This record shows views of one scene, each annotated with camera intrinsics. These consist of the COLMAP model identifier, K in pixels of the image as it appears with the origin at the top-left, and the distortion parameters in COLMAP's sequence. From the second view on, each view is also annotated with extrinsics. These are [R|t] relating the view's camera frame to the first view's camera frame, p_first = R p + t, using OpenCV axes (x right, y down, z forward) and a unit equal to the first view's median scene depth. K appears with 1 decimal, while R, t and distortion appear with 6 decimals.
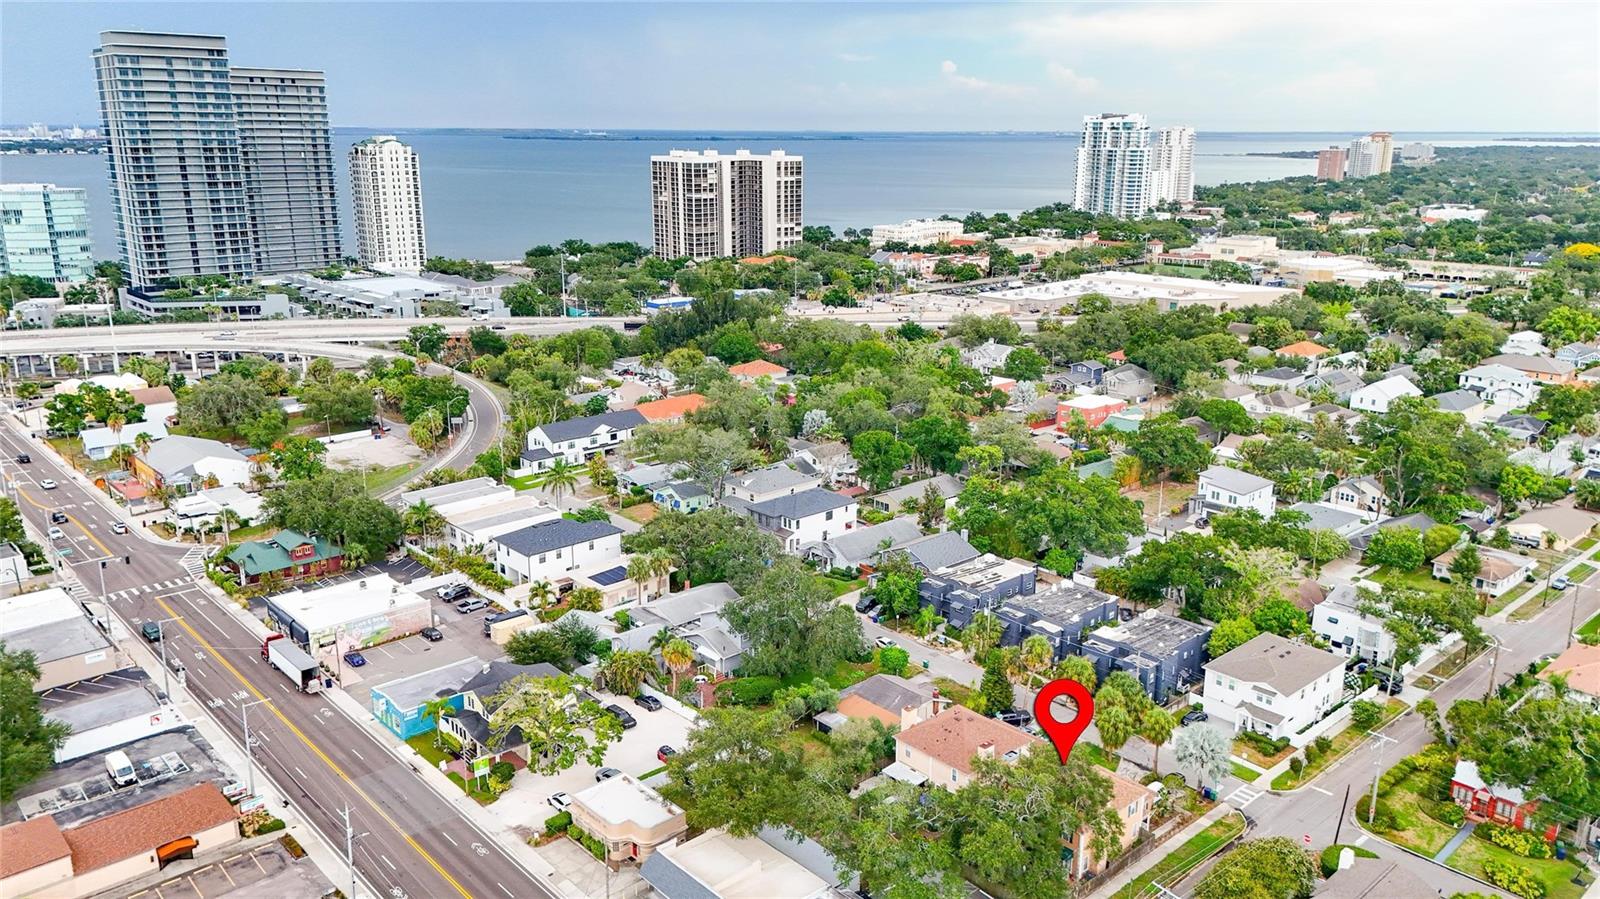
lens RADIAL K [[1179.5, 0, 795.1], [0, 1179.5, 452.3], [0, 0, 1]] dist [0.090499, -0.094138]
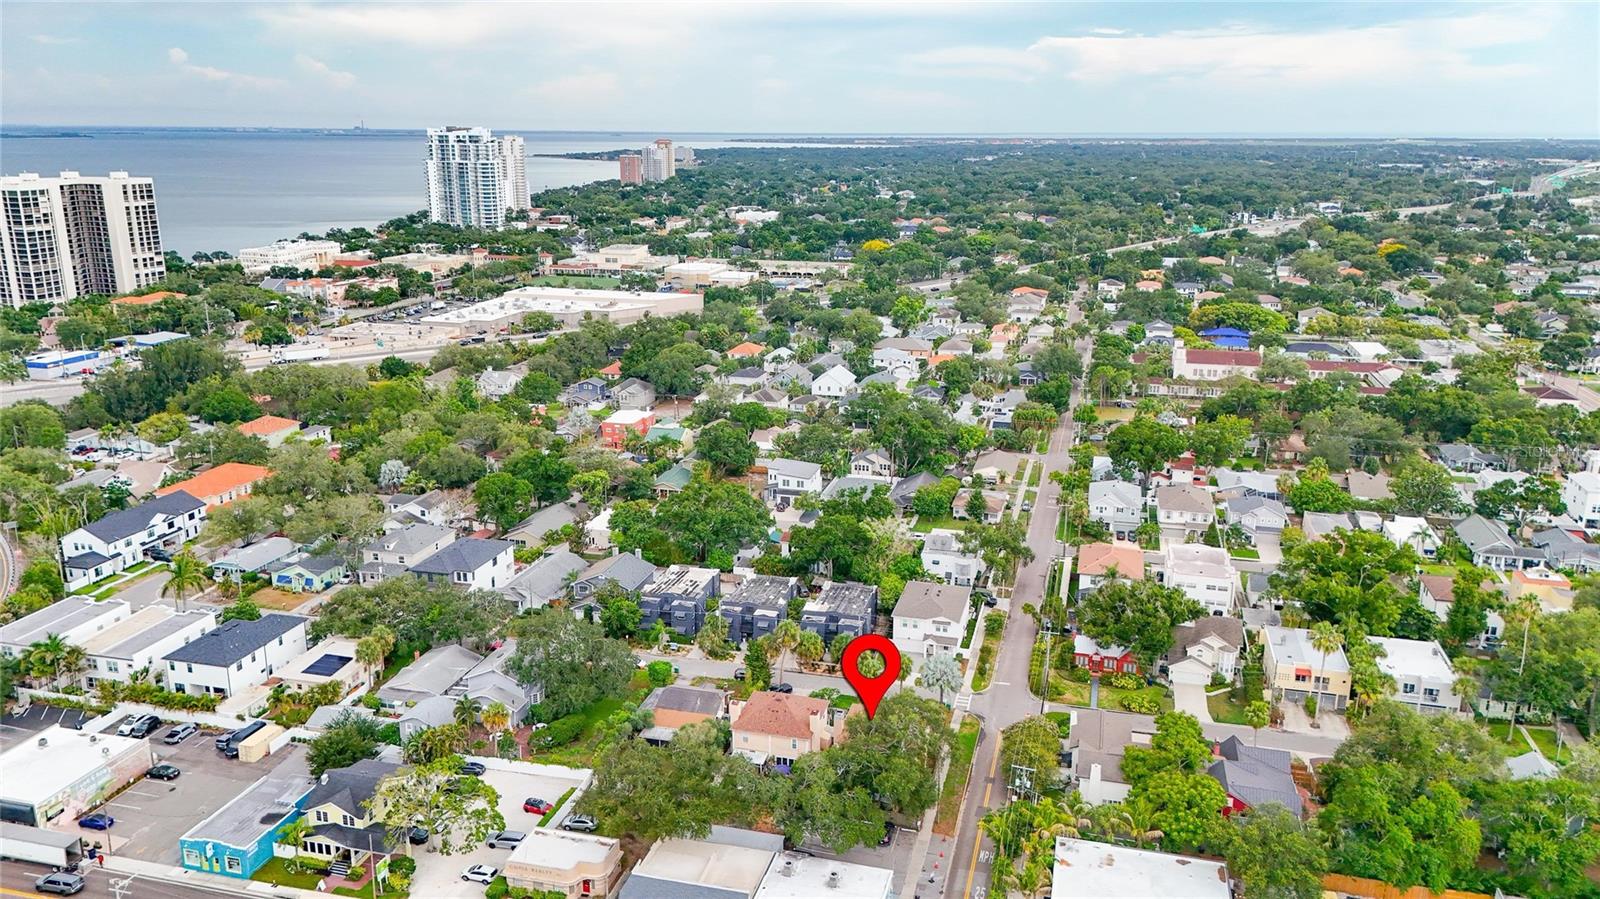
lens RADIAL K [[1179.5, 0, 795.1], [0, 1179.5, 452.3], [0, 0, 1]] dist [0.090499, -0.094138]
pose [[0.839413, -0.145614, 0.523625, -0.138724], [0.144552, 0.988555, 0.043178, -0.023715], [-0.523919, 0.039447, 0.850854, -0.017038]]
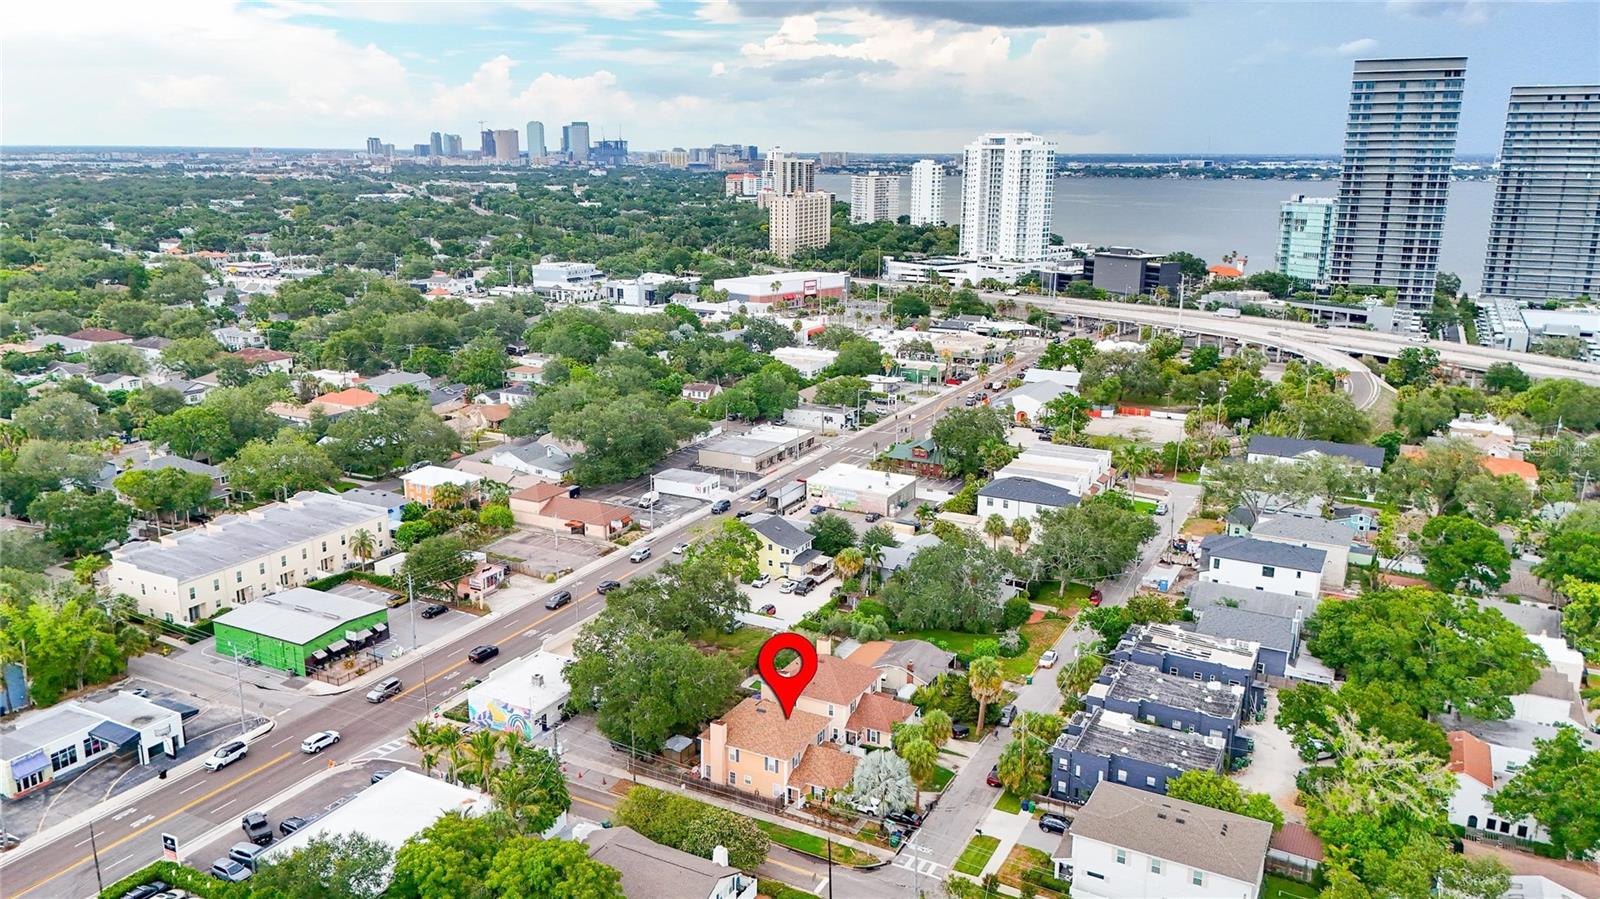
lens RADIAL K [[1173.4, 0, 800.0], [0, 1173.4, 449.5], [0, 0, 1]] dist [0.109971, -0.111138]
pose [[0.353286, 0.230450, -0.906687, 0.333052], [-0.253959, 0.956415, 0.144135, -0.034747], [0.900385, 0.179341, 0.396413, 0.159766]]
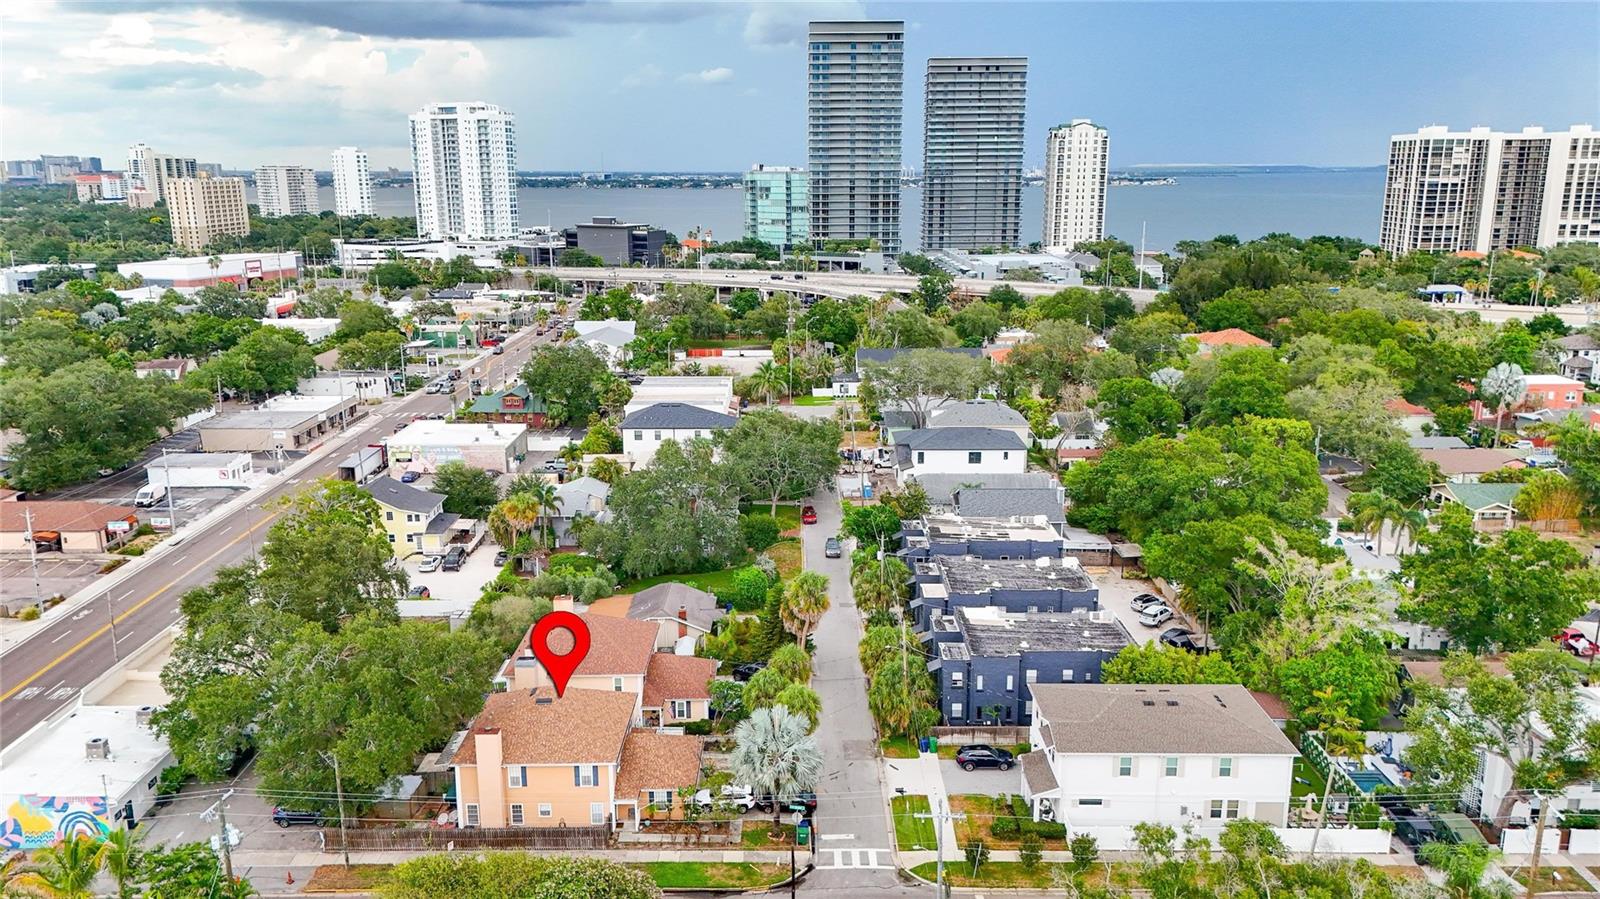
lens RADIAL K [[1179.5, 0, 795.1], [0, 1179.5, 452.3], [0, 0, 1]] dist [0.090499, -0.094138]
pose [[0.744547, 0.150906, -0.650290, 0.221745], [-0.171423, 0.984670, 0.032232, 0.022214], [0.645185, 0.087477, 0.759002, 0.157241]]
